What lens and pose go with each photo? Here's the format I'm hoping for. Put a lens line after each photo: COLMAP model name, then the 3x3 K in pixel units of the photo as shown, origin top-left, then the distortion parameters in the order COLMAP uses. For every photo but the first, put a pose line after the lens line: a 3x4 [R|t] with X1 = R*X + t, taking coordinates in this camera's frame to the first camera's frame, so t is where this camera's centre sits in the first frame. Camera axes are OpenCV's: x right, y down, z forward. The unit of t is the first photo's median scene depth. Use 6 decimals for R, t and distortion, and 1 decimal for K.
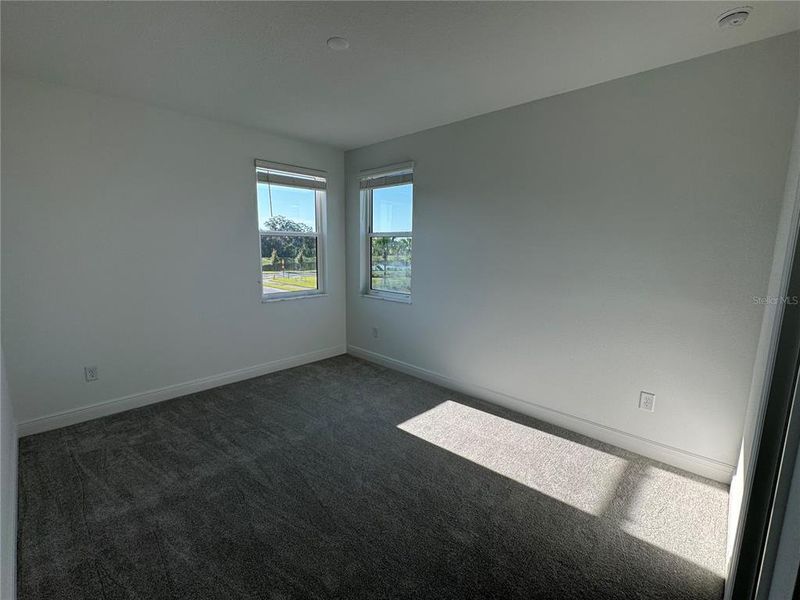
lens RADIAL K [[343.9, 0, 386.3], [0, 343.9, 299.7], [0, 0, 1]] dist [0.002305, 0.000021]
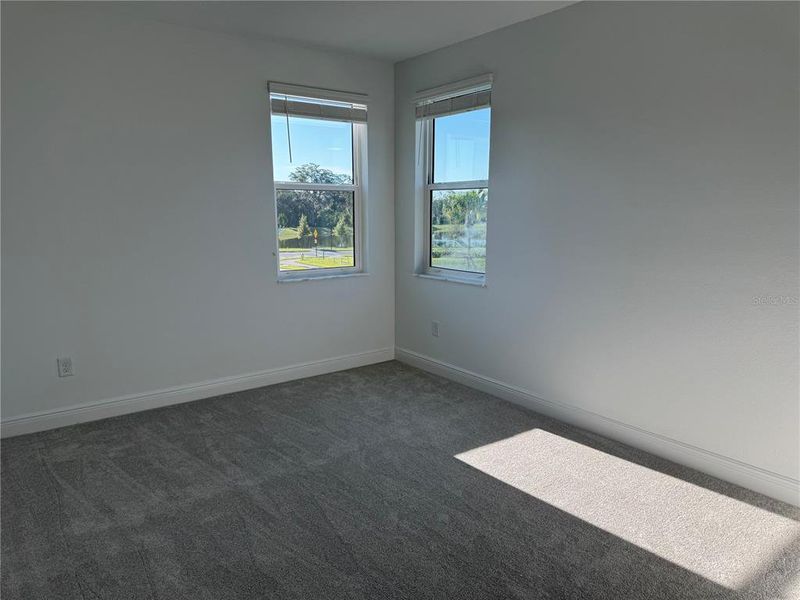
lens RADIAL K [[525.8, 0, 387.0], [0, 525.8, 300.3], [0, 0, 1]] dist [0.057694, -0.055180]
pose [[0.988278, 0.015171, -0.151909, 0.052817], [-0.011845, 0.999670, 0.022777, 0.024781], [0.152204, -0.020711, 0.988132, -0.085573]]
